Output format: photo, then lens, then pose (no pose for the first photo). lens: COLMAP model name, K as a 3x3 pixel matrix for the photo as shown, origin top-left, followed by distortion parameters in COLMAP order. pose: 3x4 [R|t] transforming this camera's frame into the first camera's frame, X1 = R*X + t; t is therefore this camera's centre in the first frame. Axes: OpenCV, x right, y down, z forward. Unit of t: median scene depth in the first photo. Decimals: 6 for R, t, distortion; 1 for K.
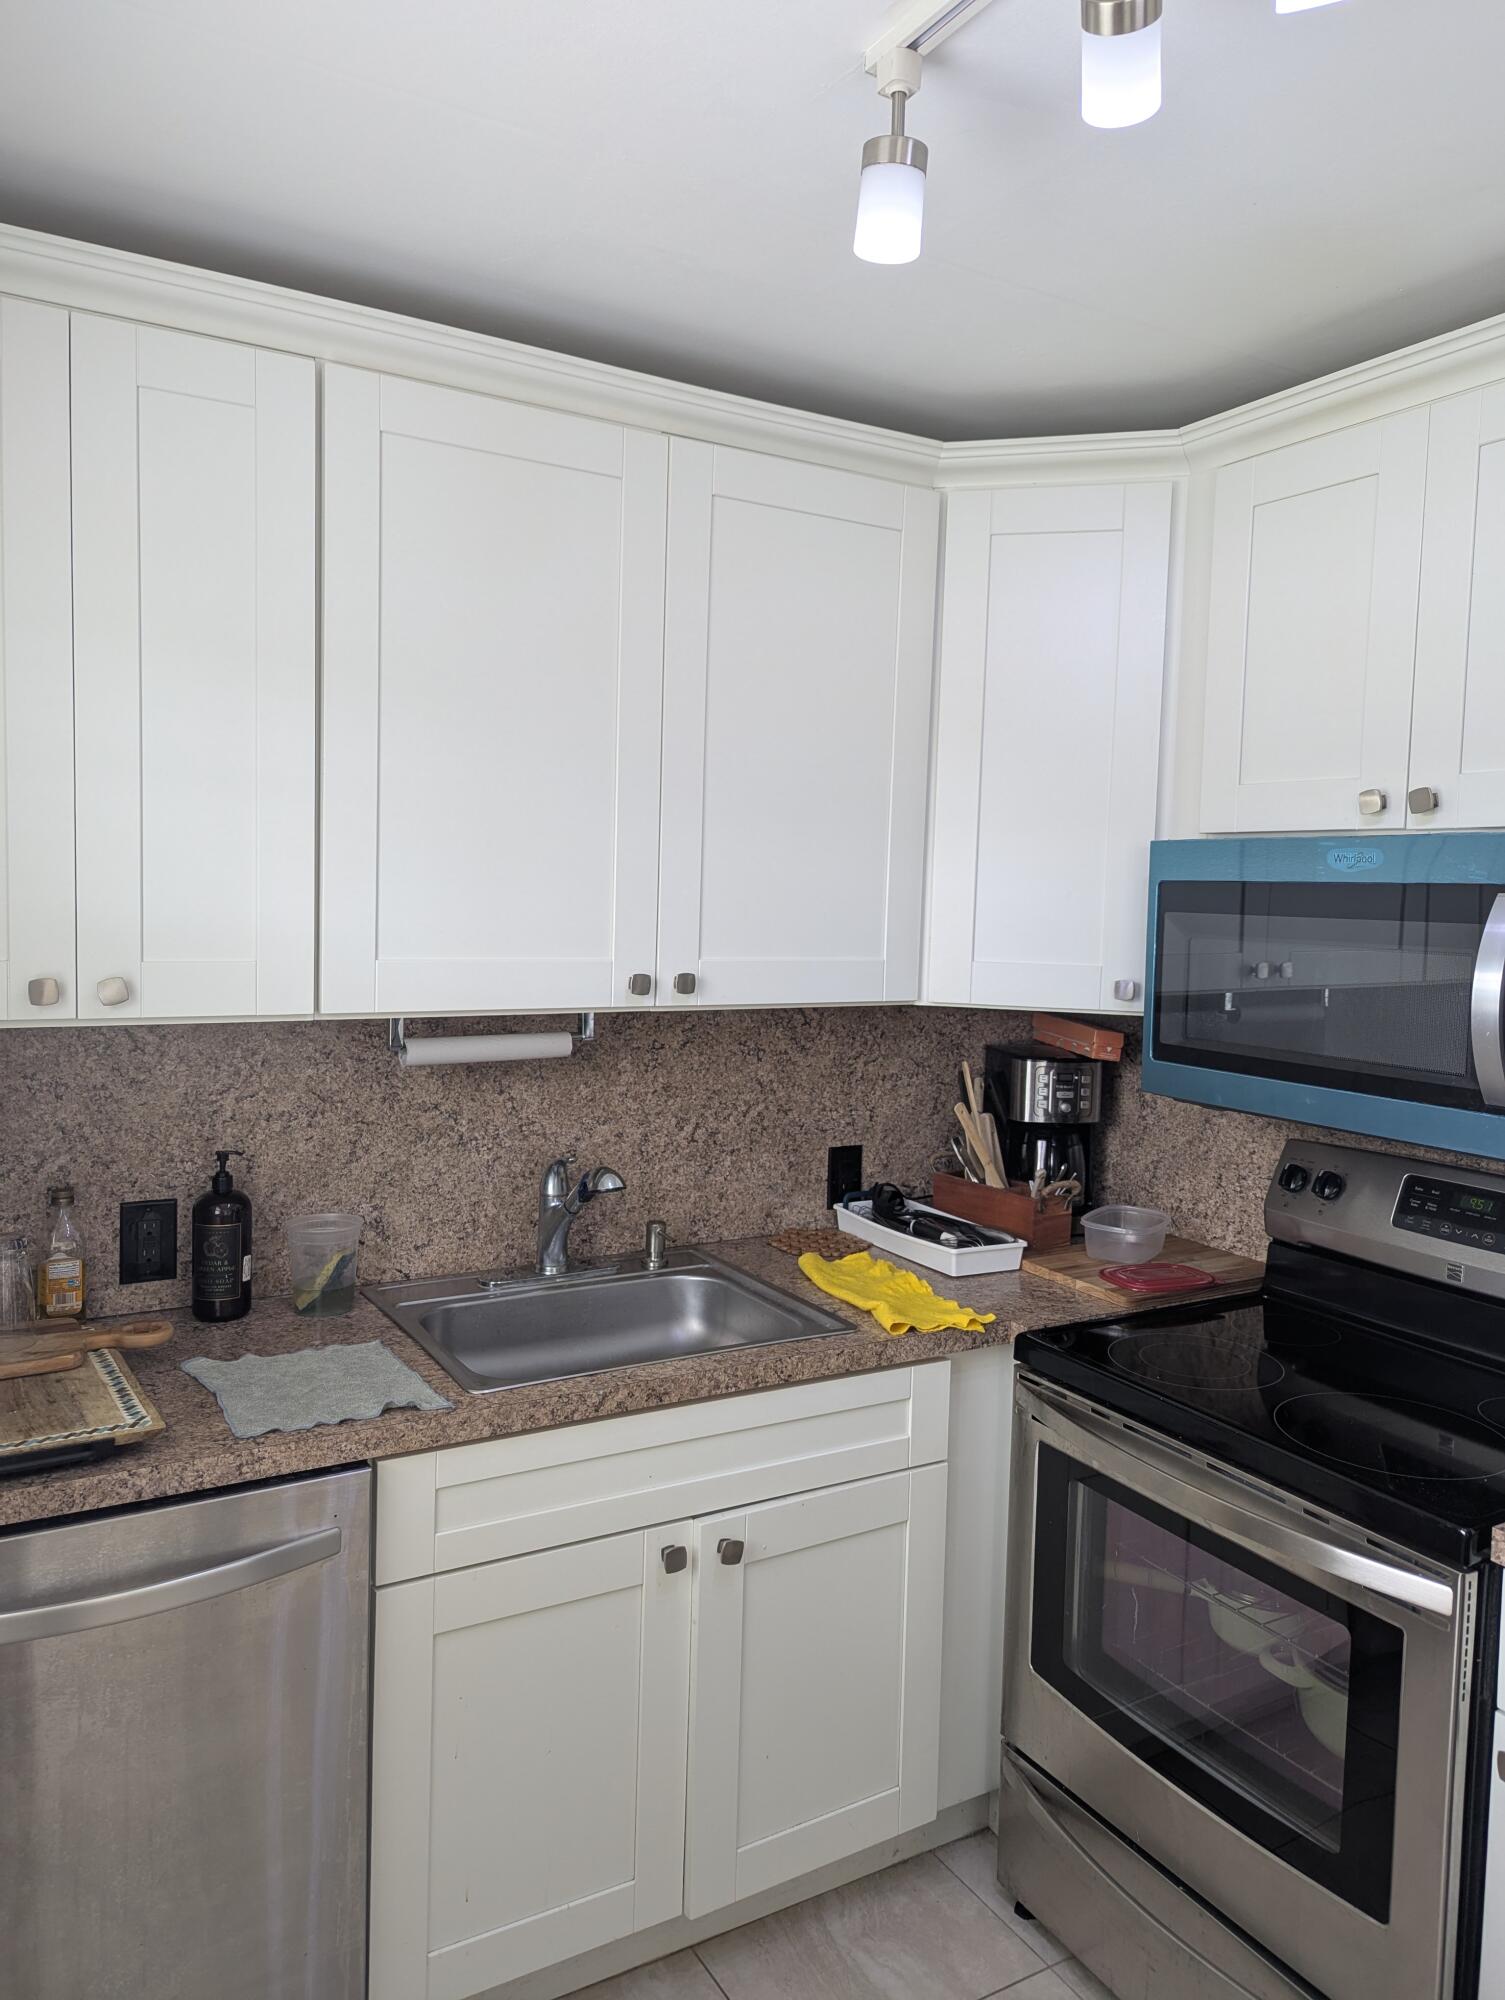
lens RADIAL K [[1408.8, 0, 758.9], [0, 1408.8, 988.5], [0, 0, 1]] dist [0.012134, 0.004118]
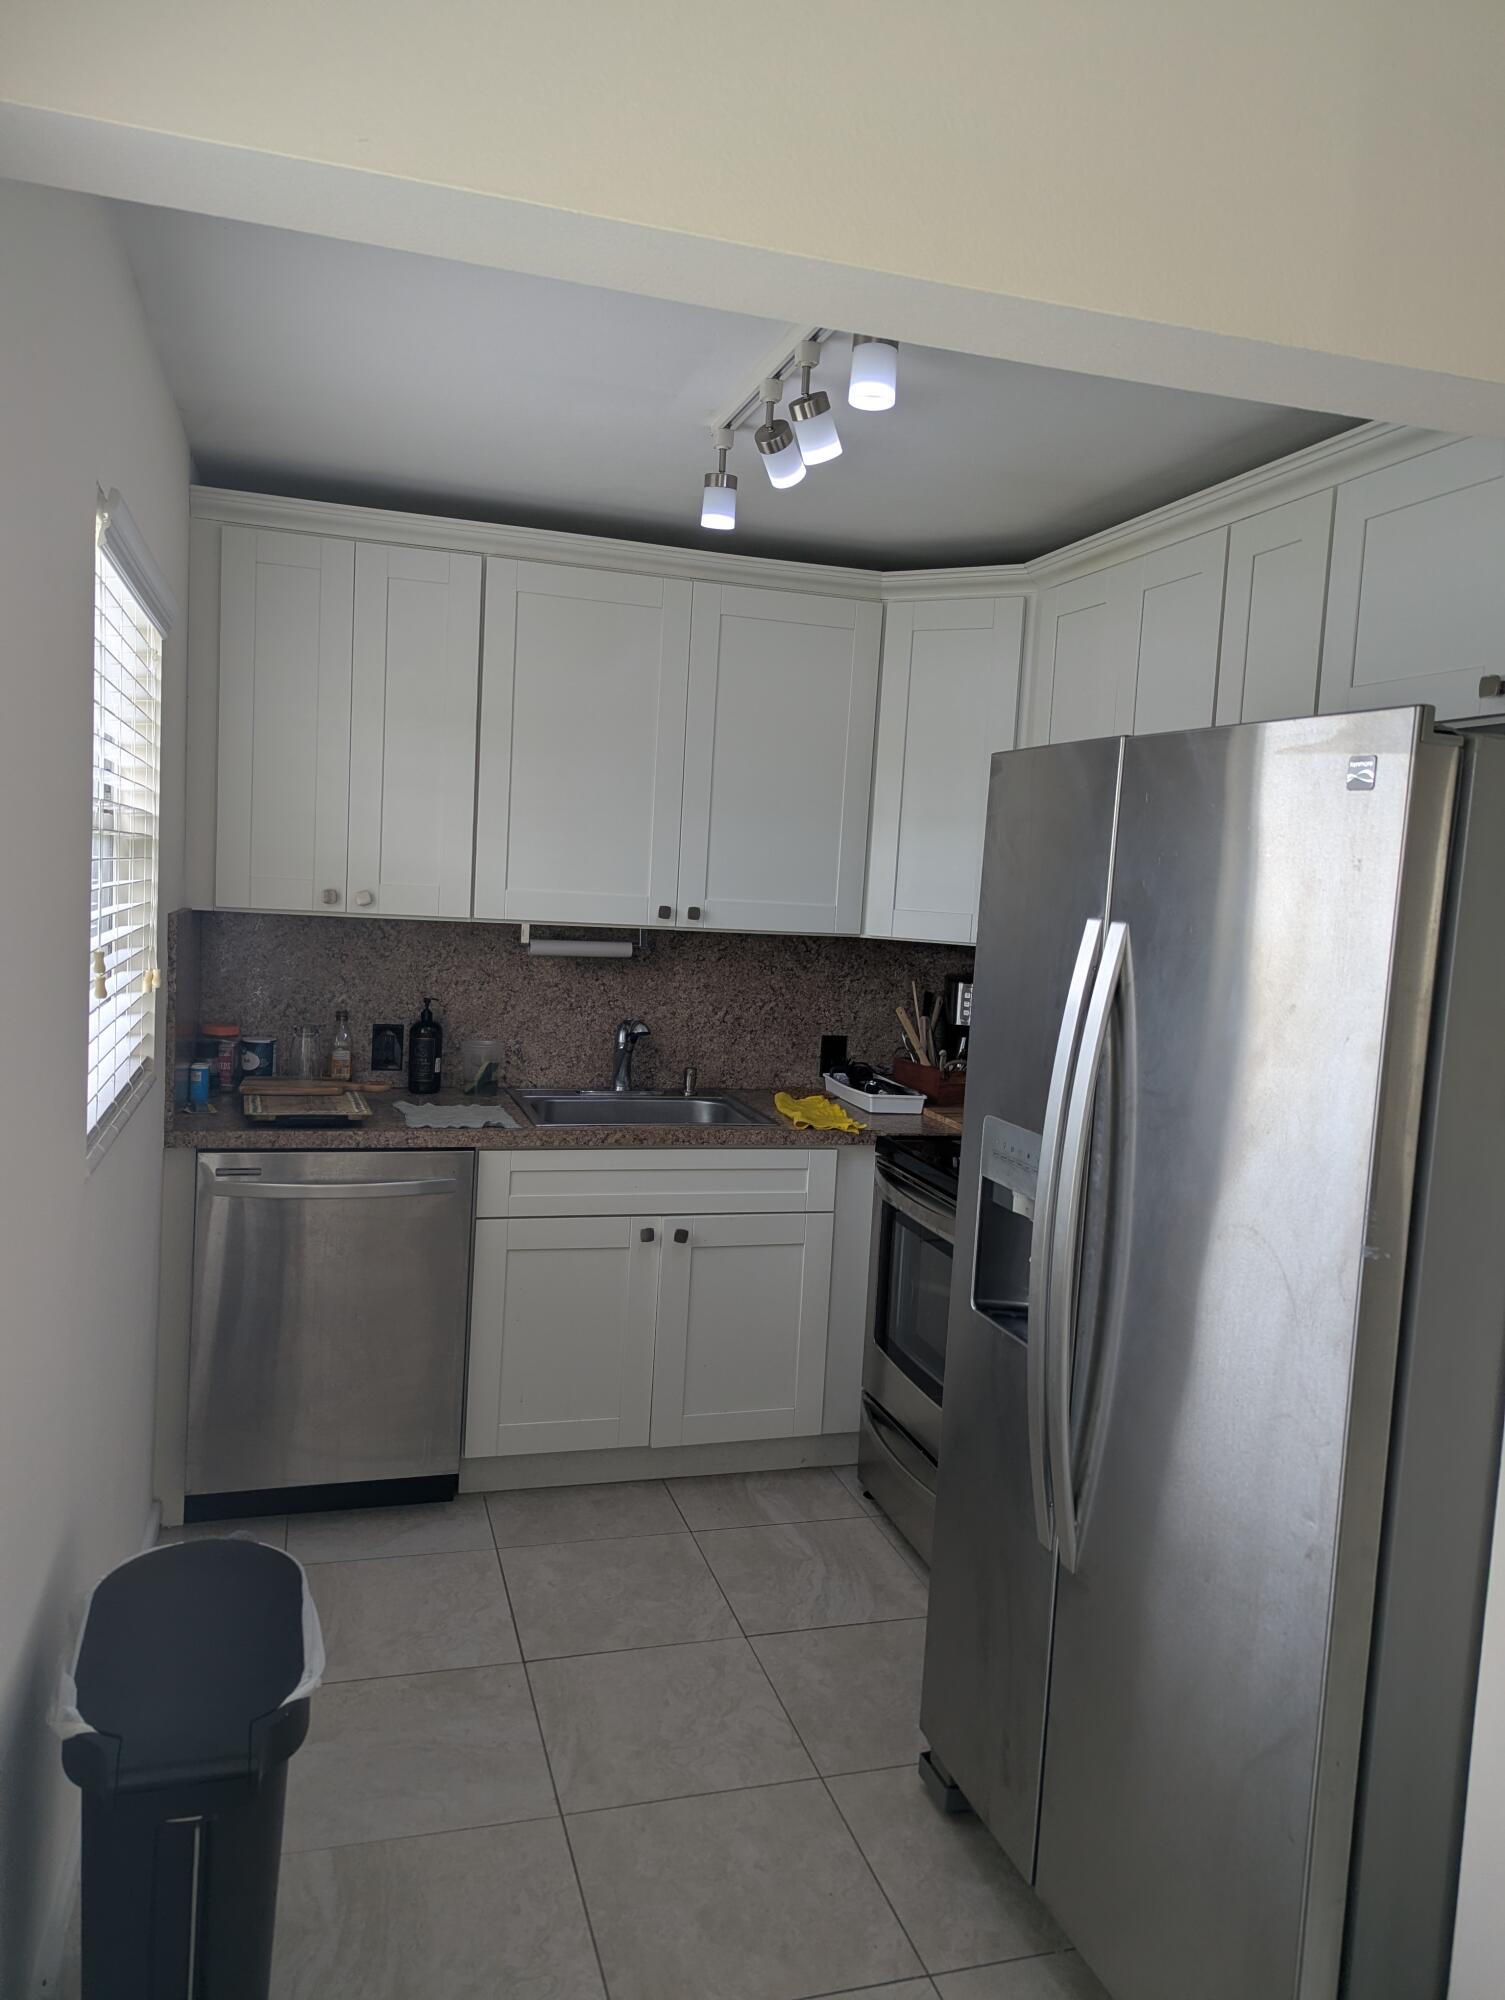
lens RADIAL K [[1413.9, 0, 761.7], [0, 1413.9, 1001.9], [0, 0, 1]] dist [0.072145, -0.079365]
pose [[0.971852, 0.046054, -0.231046, 0.416300], [-0.044362, 0.998937, 0.012518, 0.076481], [0.231377, -0.001916, 0.972862, -0.599578]]
